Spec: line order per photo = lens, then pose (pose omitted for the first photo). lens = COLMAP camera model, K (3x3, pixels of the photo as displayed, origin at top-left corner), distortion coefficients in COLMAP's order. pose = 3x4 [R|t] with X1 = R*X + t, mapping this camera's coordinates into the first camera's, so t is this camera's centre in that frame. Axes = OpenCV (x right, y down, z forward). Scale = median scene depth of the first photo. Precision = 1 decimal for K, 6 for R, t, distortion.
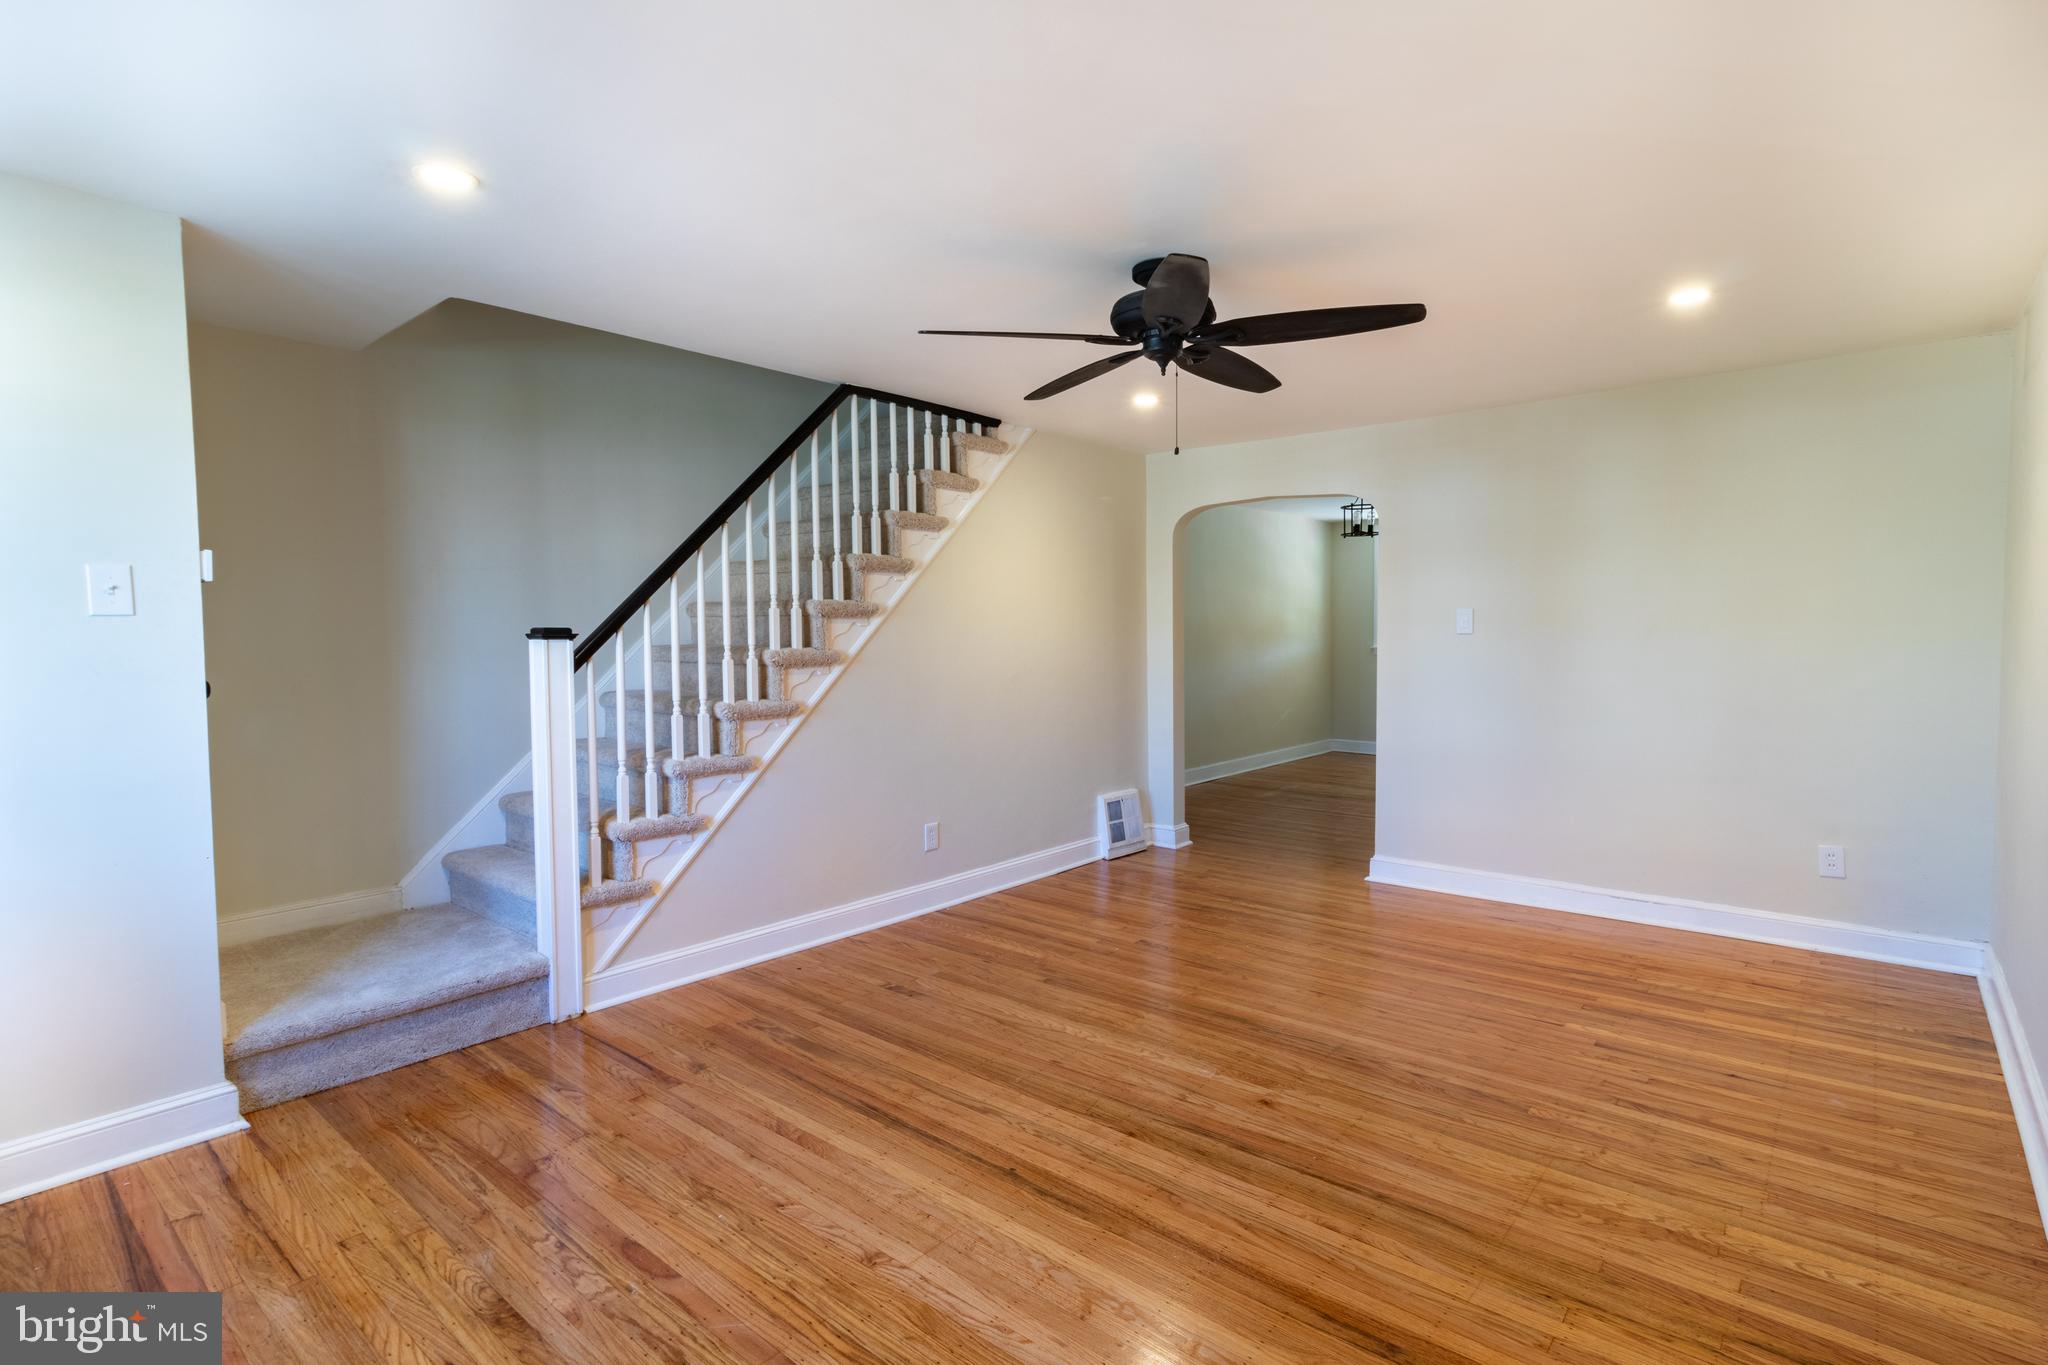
lens RADIAL K [[1001.7, 0, 1047.5], [0, 1001.7, 685.1], [0, 0, 1]] dist [-0.000129, 0.008337]
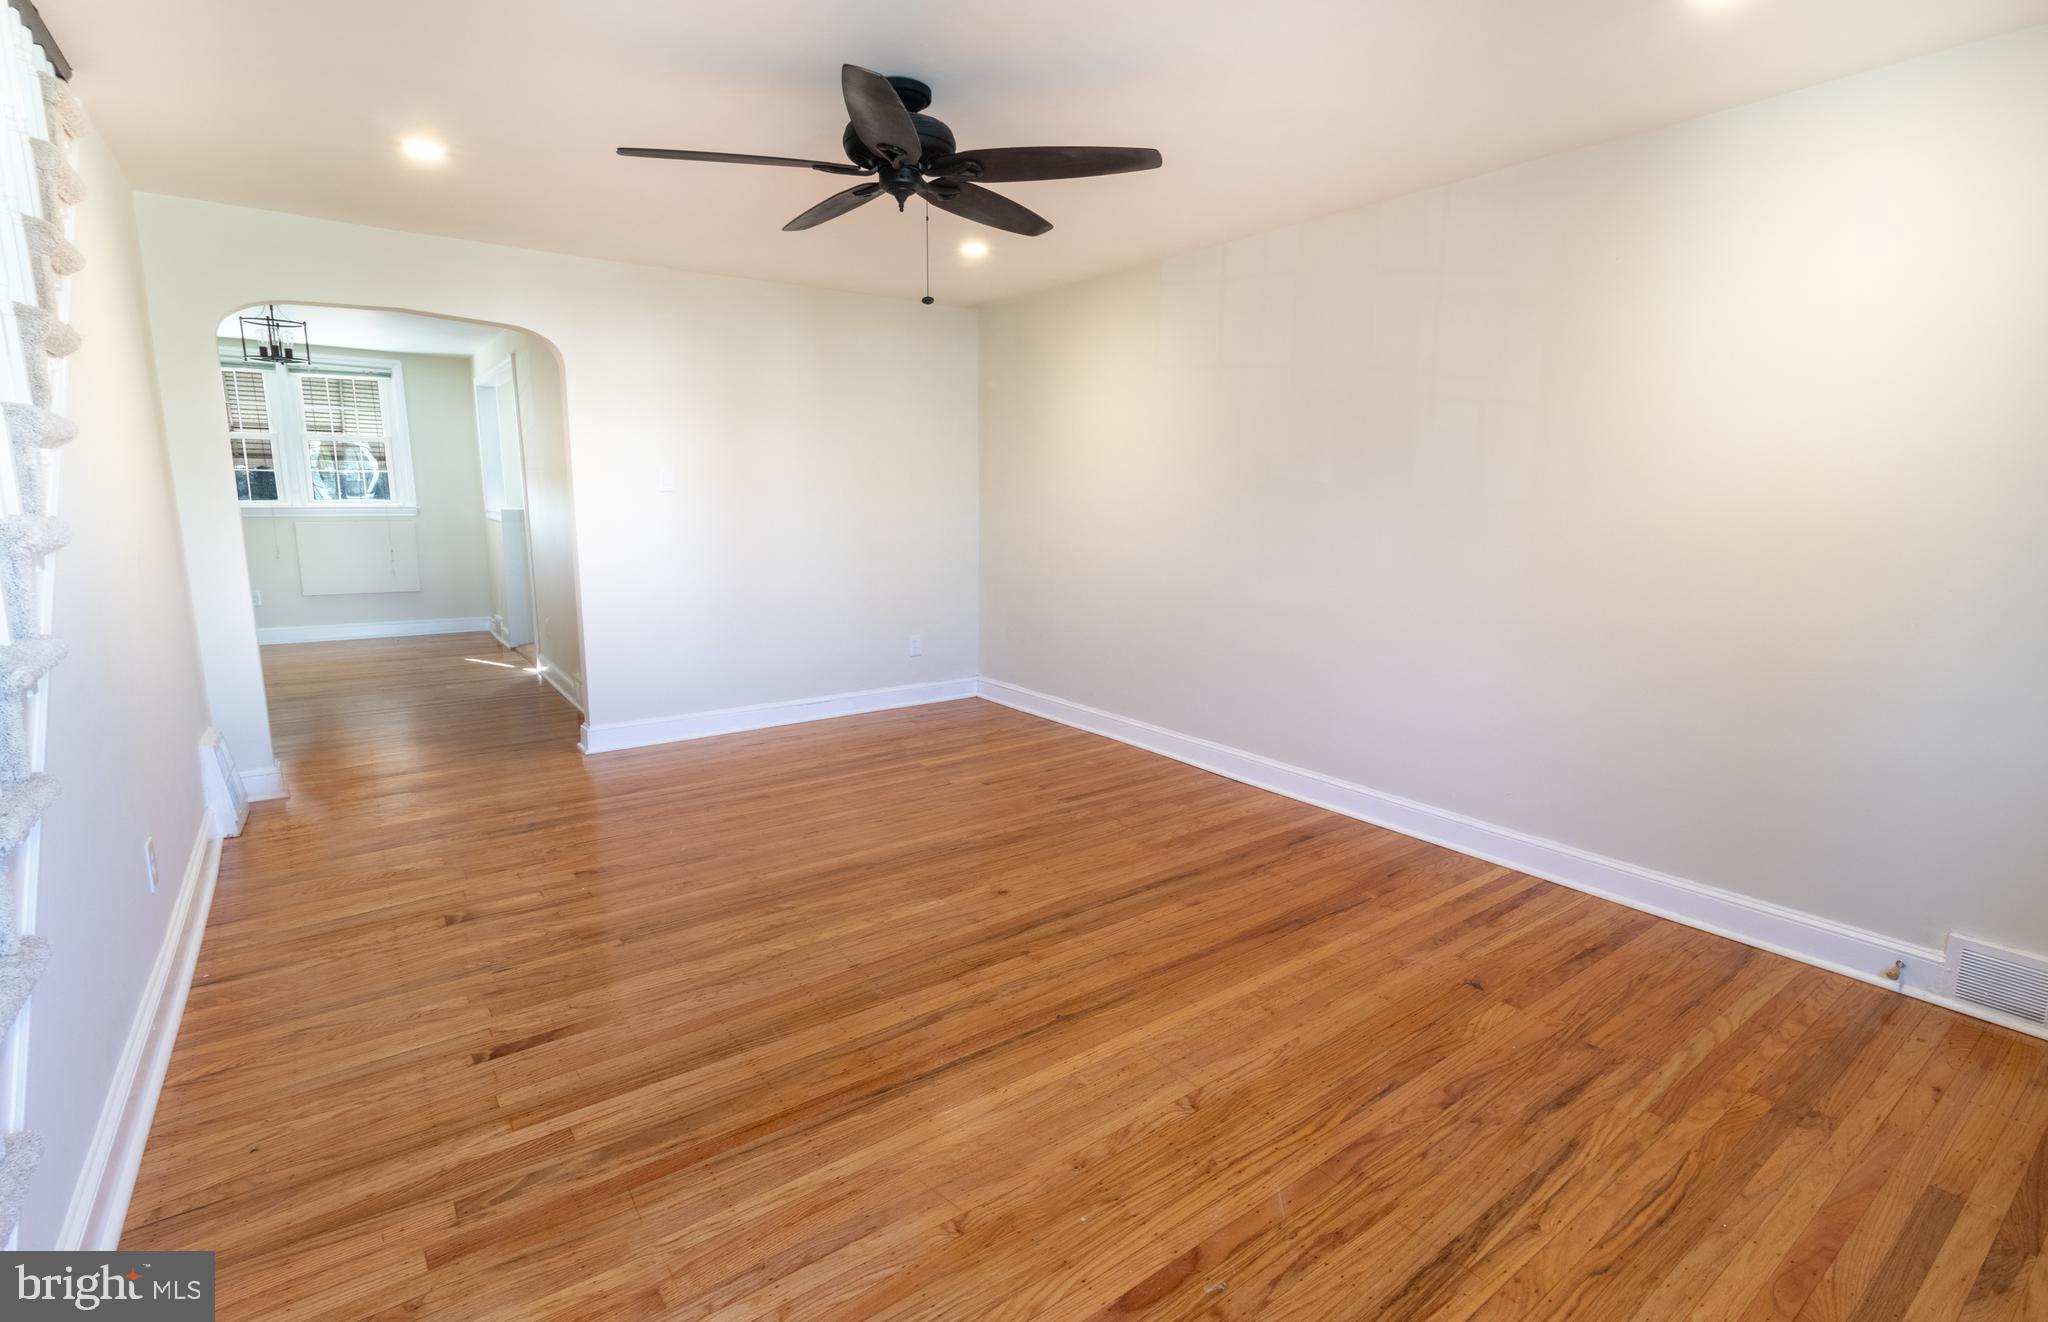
lens RADIAL K [[950.8, 0, 1043.9], [0, 950.8, 660.9], [0, 0, 1]] dist [0.001720, 0.000403]
pose [[0.229040, -0.164151, 0.959476, -0.664814], [0.043703, 0.986419, 0.158328, -0.024589], [-0.972435, 0.005669, 0.233104, 0.567312]]
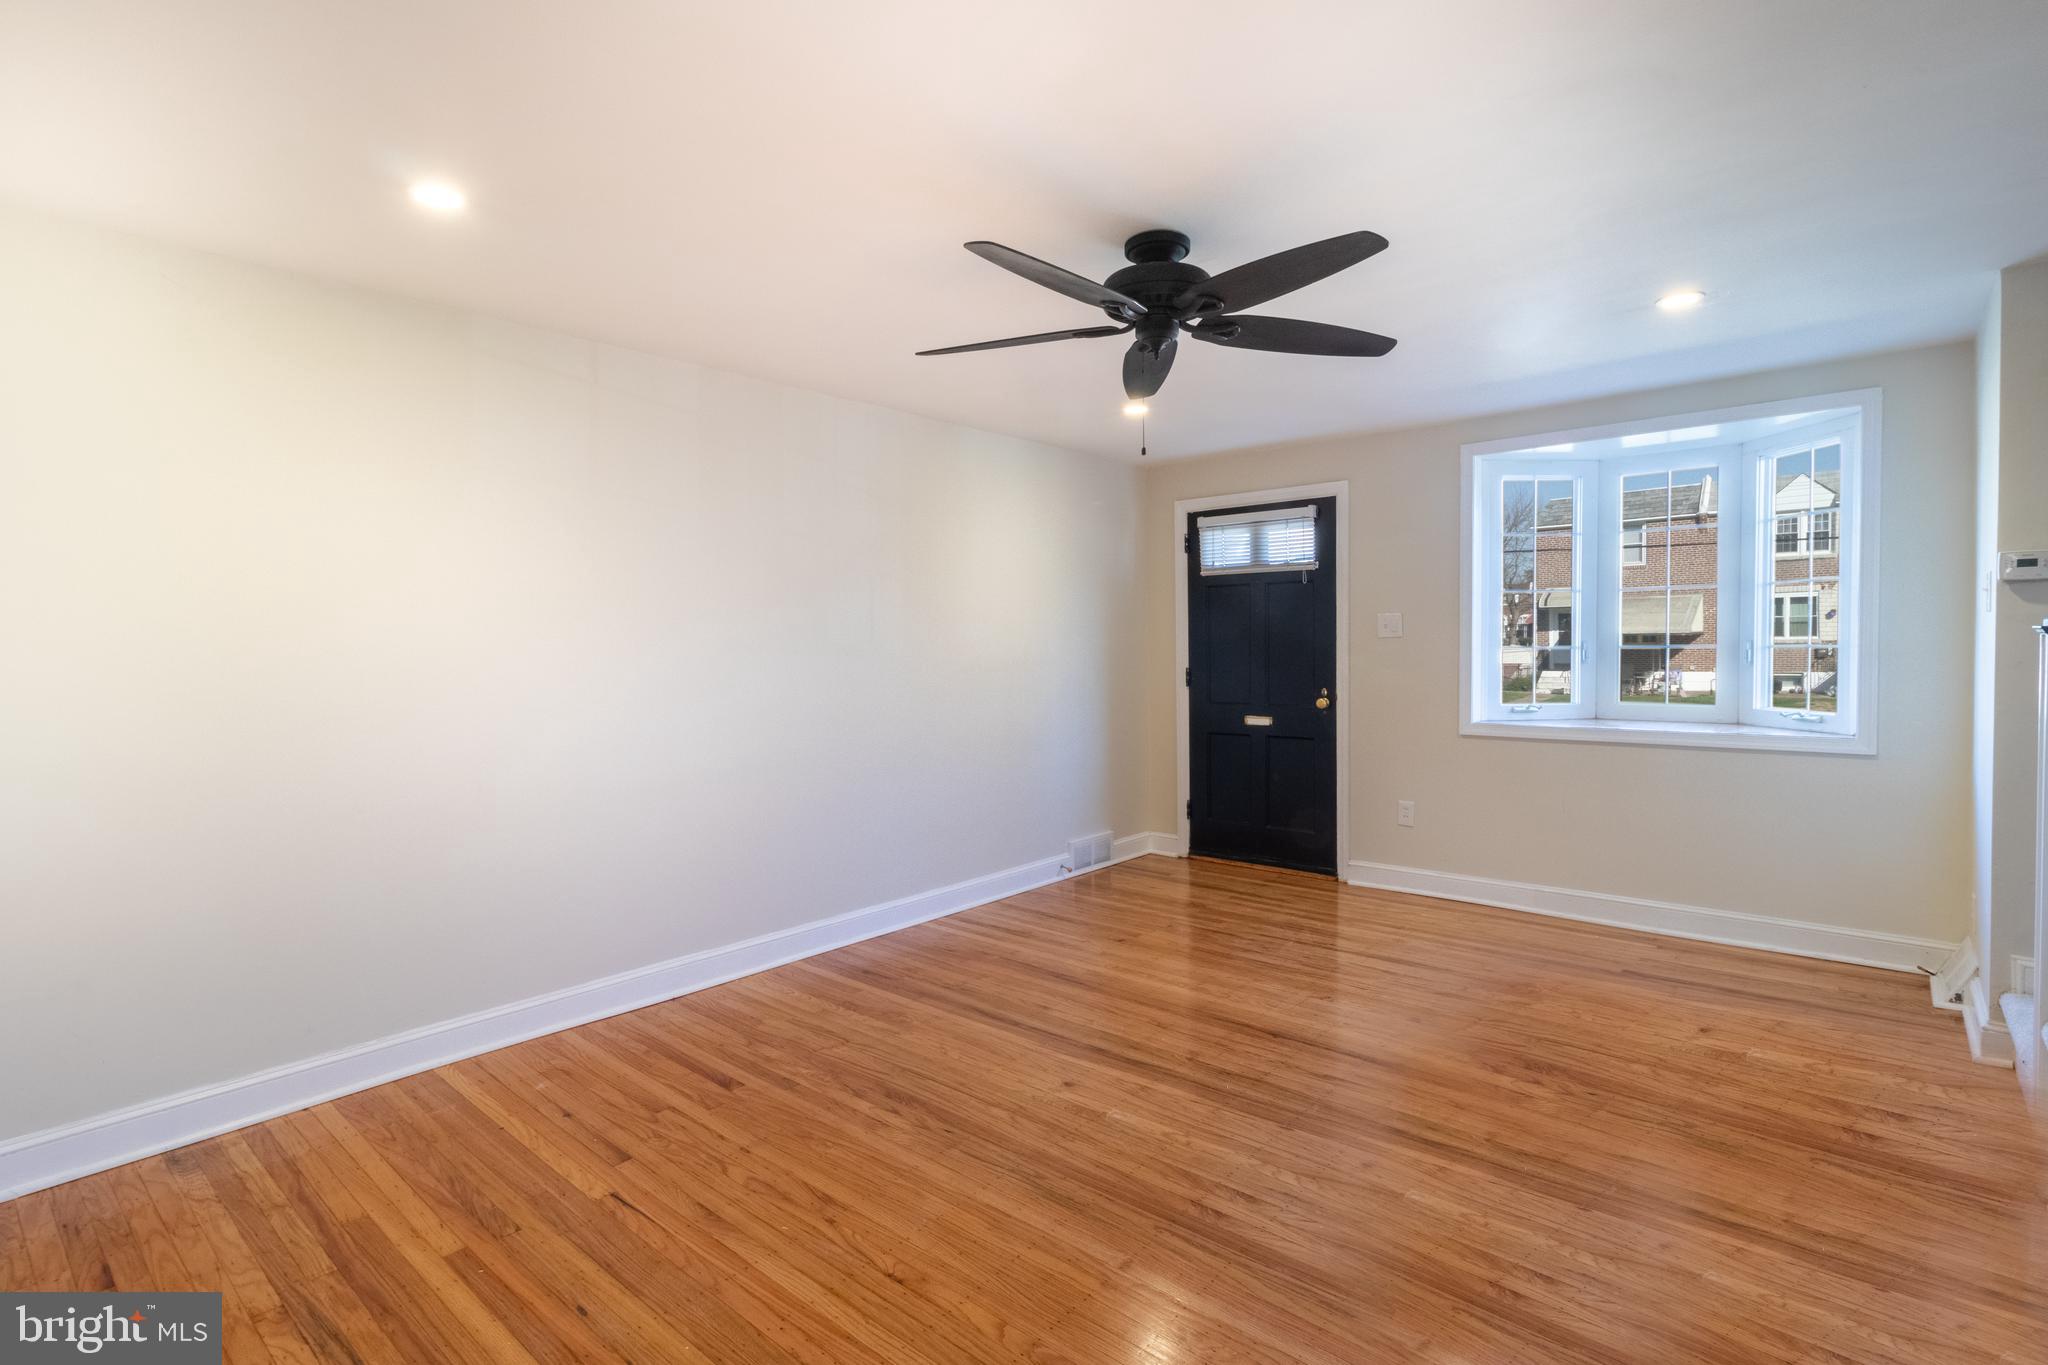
lens RADIAL K [[969.8, 0, 1024.2], [0, 969.8, 680.2], [0, 0, 1]] dist [0.002100, 0.001719]
pose [[-0.999394, 0.017997, 0.029799, 0.184856], [0.020652, 0.995605, 0.091350, -0.087151], [-0.028024, 0.091910, -0.995373, 1.637695]]
